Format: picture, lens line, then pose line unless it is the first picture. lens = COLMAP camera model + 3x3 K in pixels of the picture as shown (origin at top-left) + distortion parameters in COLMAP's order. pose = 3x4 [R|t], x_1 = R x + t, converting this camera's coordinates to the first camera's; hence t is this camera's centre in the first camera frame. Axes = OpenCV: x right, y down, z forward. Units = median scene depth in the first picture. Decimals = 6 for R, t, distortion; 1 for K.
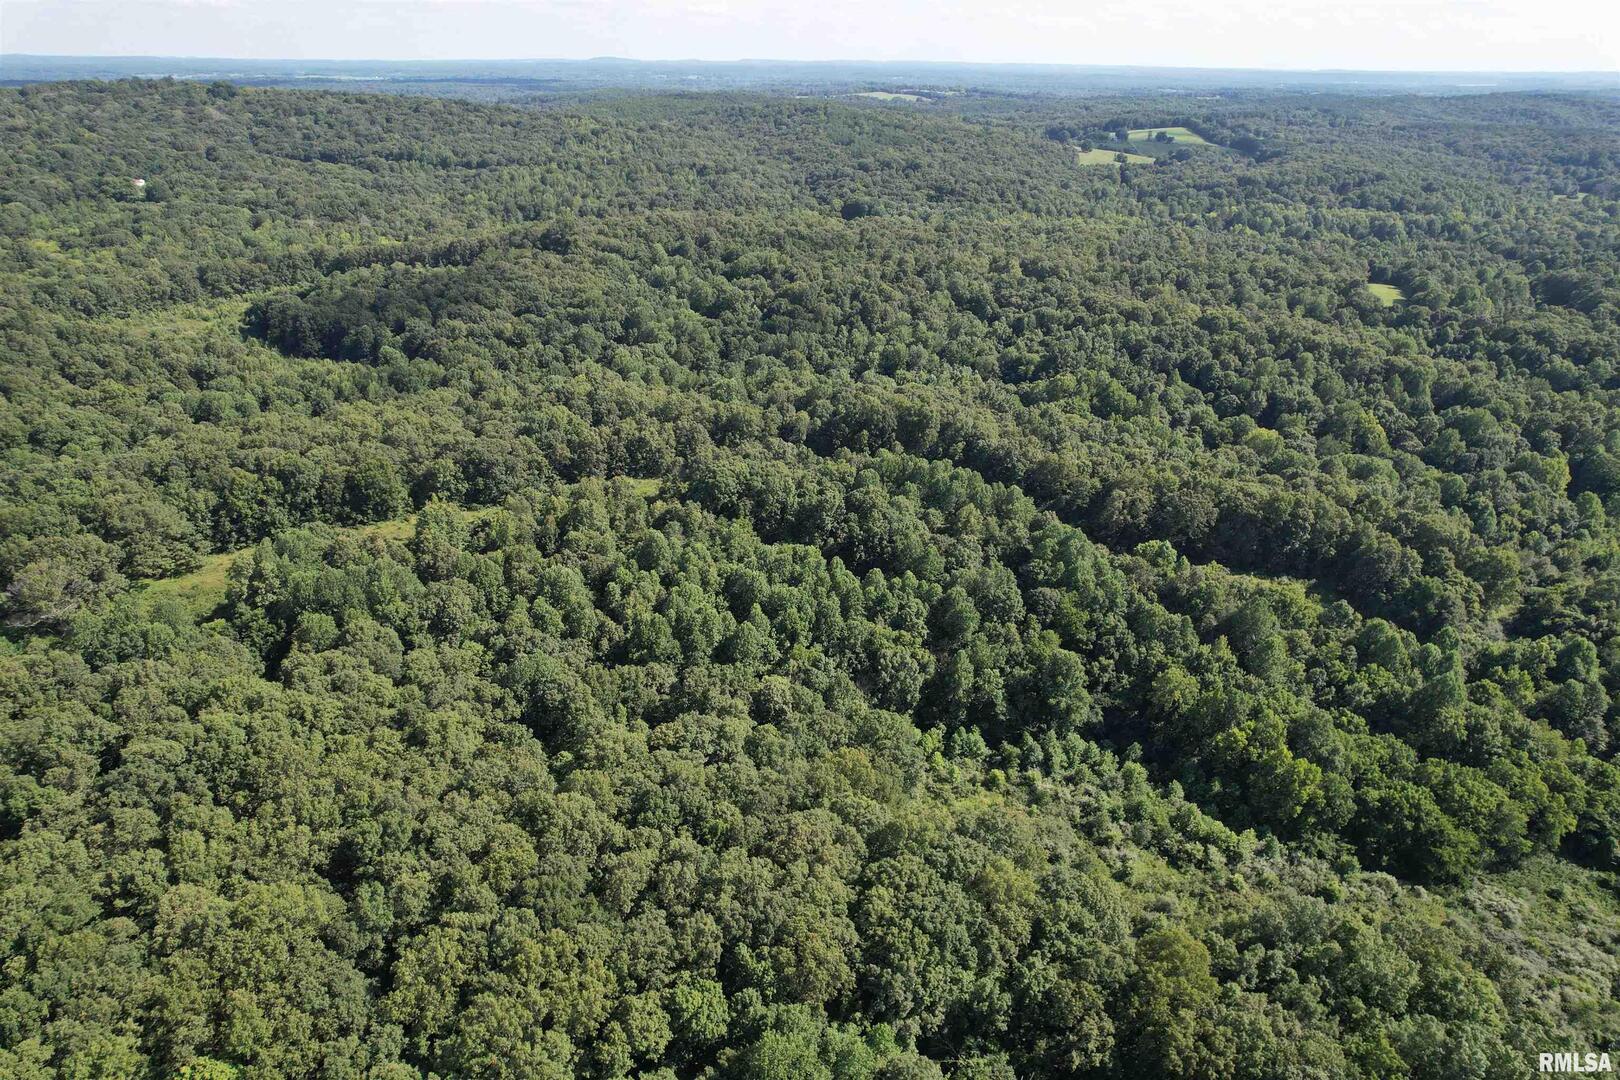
lens RADIAL K [[1044.9, 0, 822.5], [0, 1044.9, 540.5], [0, 0, 1]] dist [-0.071356, 0.068934]
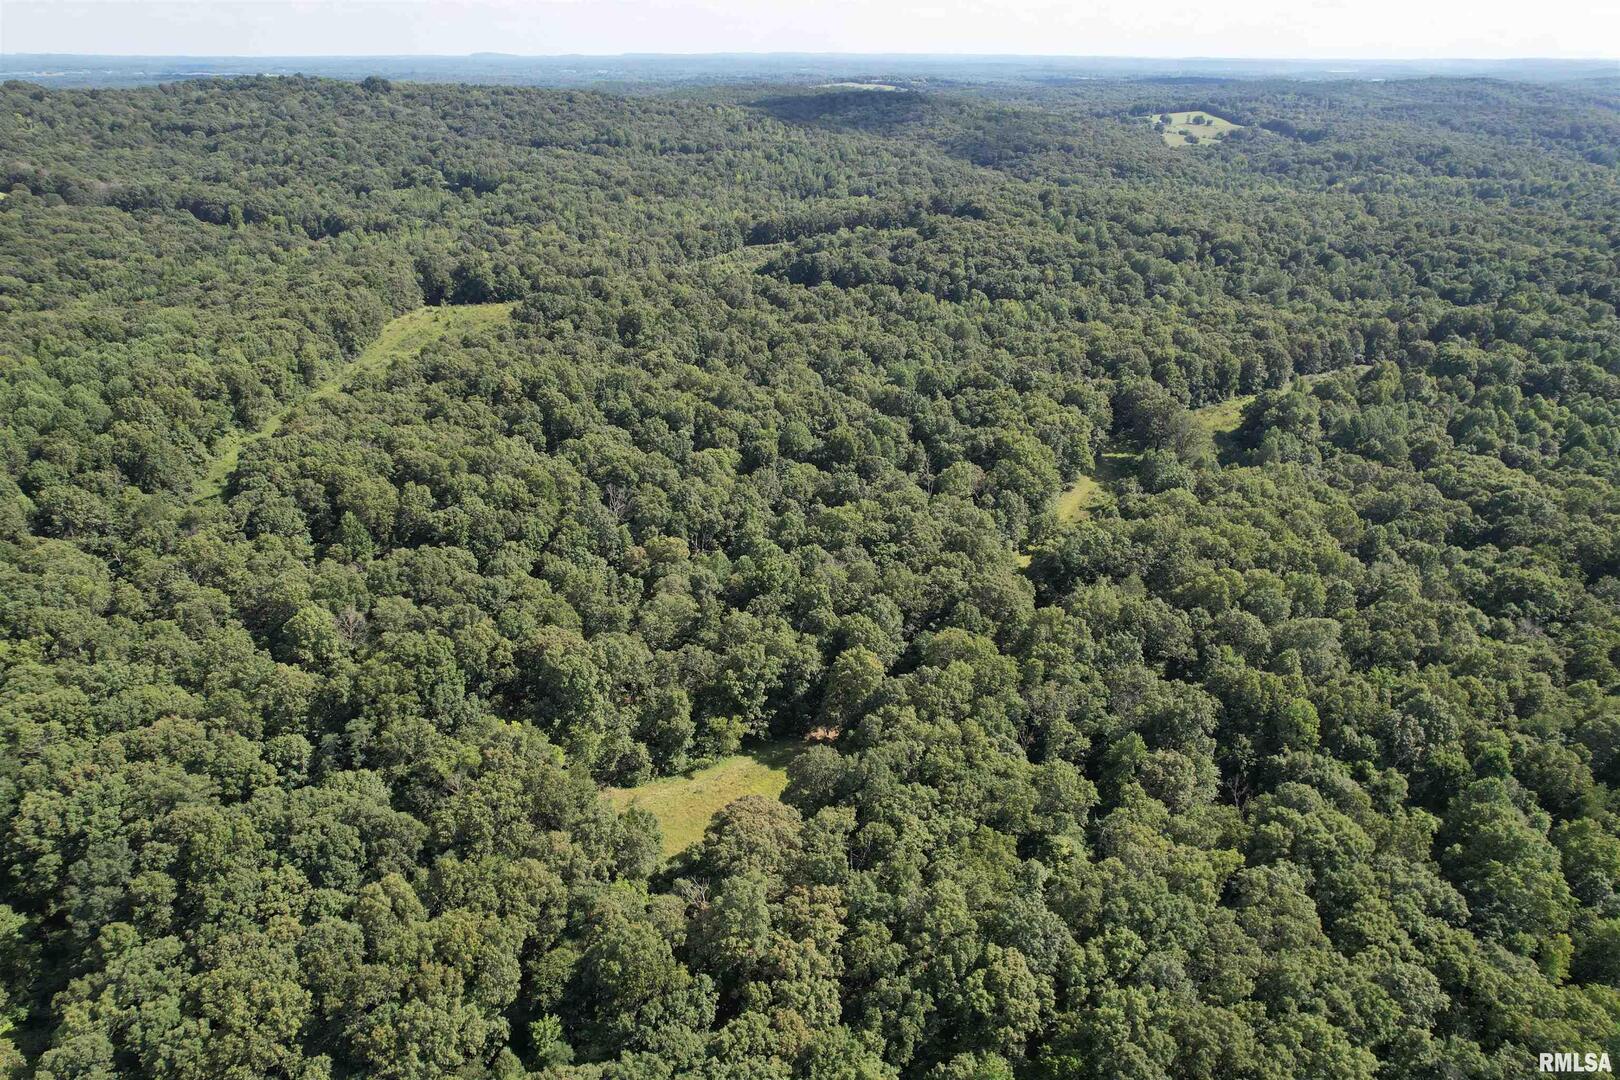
lens RADIAL K [[1044.9, 0, 817.6], [0, 1044.9, 542.1], [0, 0, 1]] dist [-0.071356, 0.068934]
pose [[0.992933, -0.057370, 0.103886, -0.637247], [0.056604, 0.998343, 0.010313, 0.068989], [-0.104306, -0.004360, 0.994536, -0.149684]]
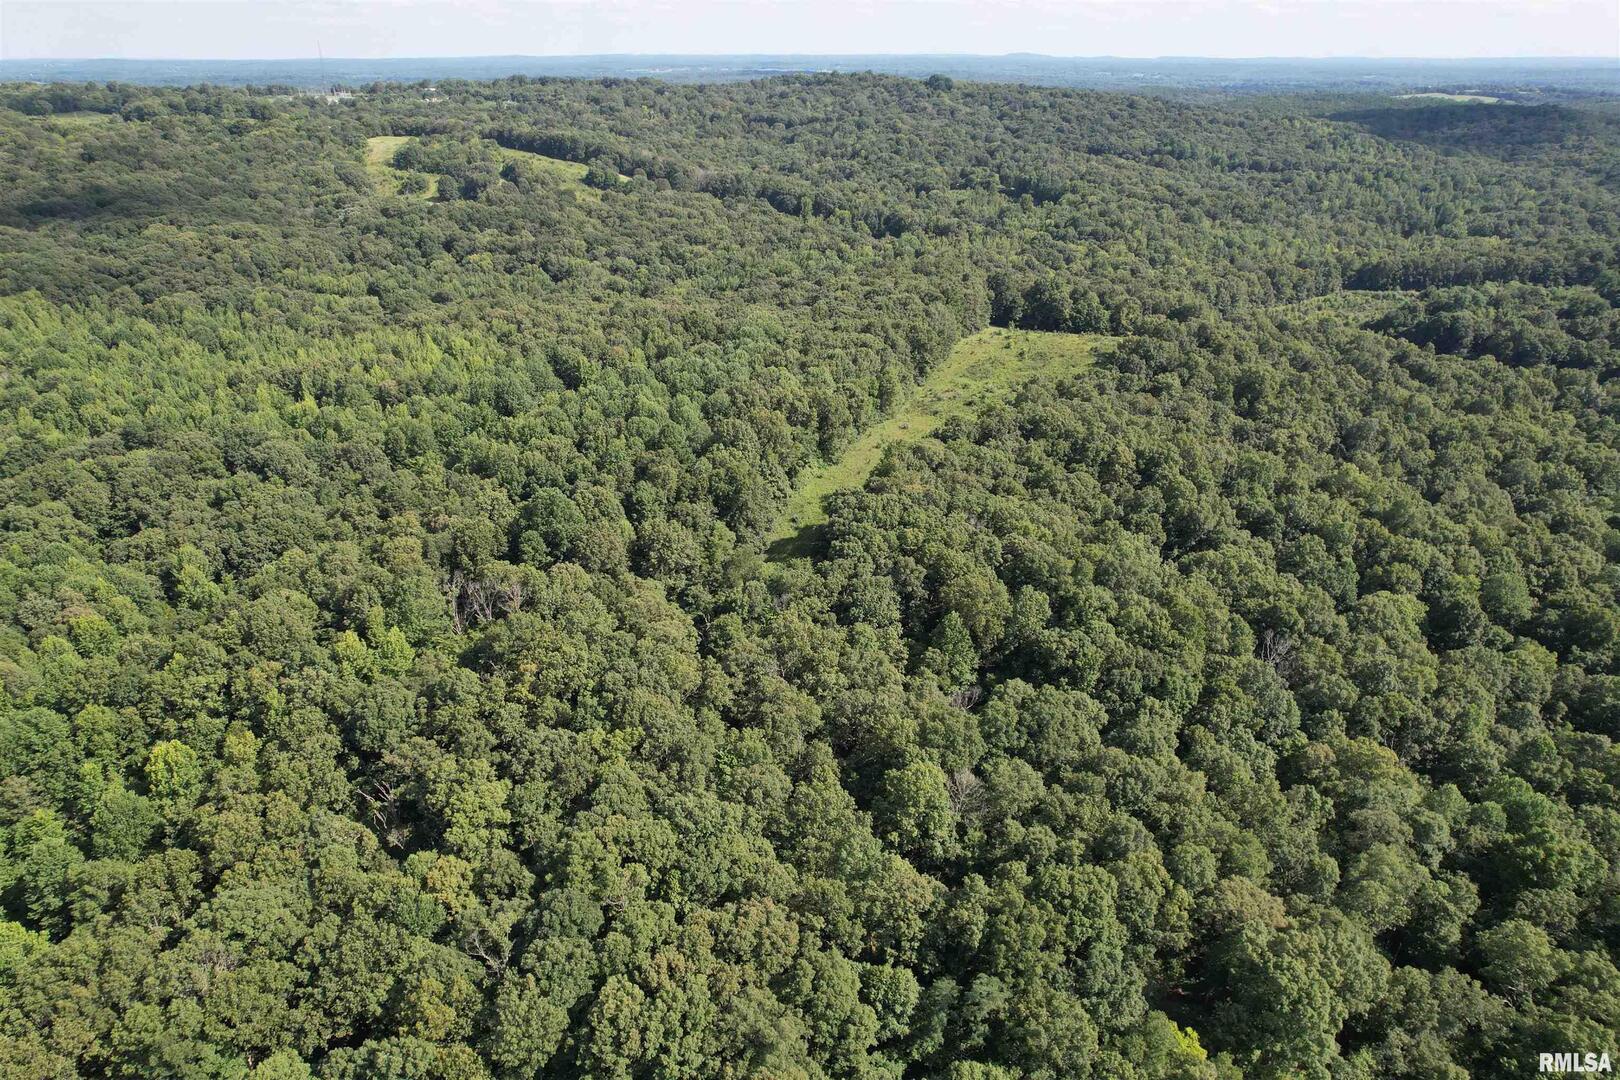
lens RADIAL K [[1044.9, 0, 810.5], [0, 1044.9, 544.4], [0, 0, 1]] dist [-0.071356, 0.068934]
pose [[0.941098, 0.140556, -0.307537, -0.731178], [-0.138601, 0.989944, 0.028307, 0.021007], [0.308423, 0.015986, 0.951115, -0.048222]]
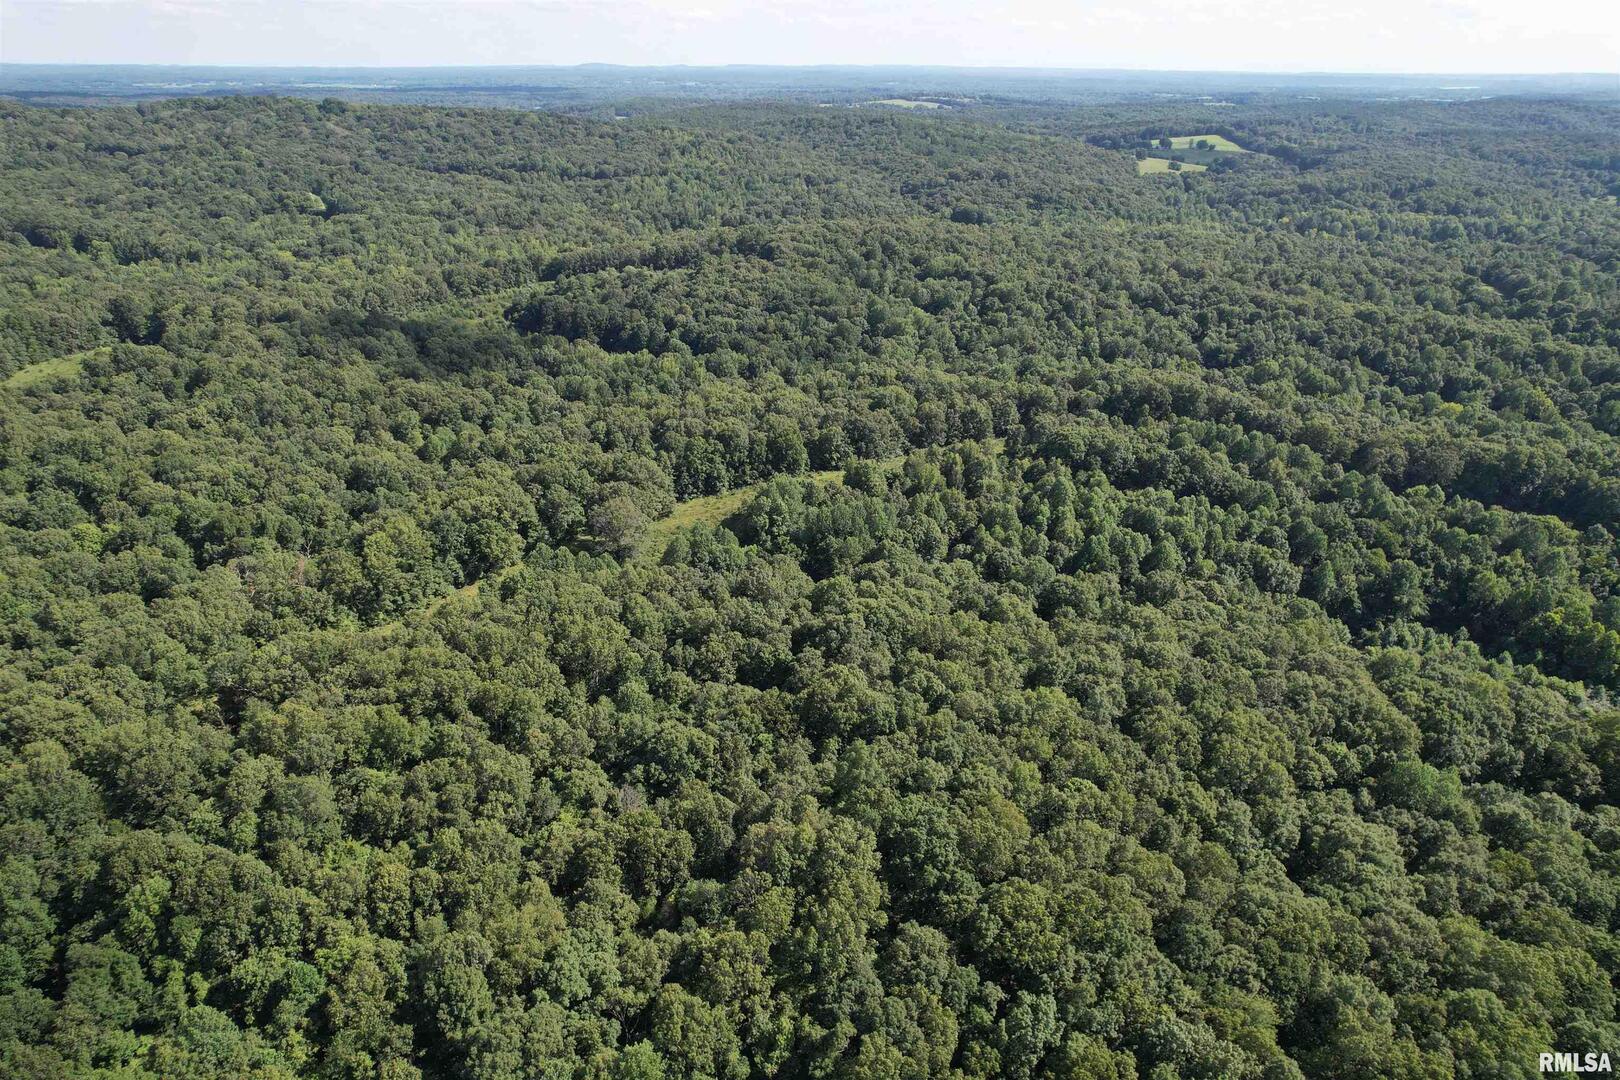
lens RADIAL K [[1044.9, 0, 819.2], [0, 1044.9, 544.4], [0, 0, 1]] dist [-0.071356, 0.068934]
pose [[0.999843, -0.010865, 0.013968, -0.241177], [0.010864, 0.999941, 0.000163, 0.035658], [-0.013969, -0.000011, 0.999902, -0.134509]]
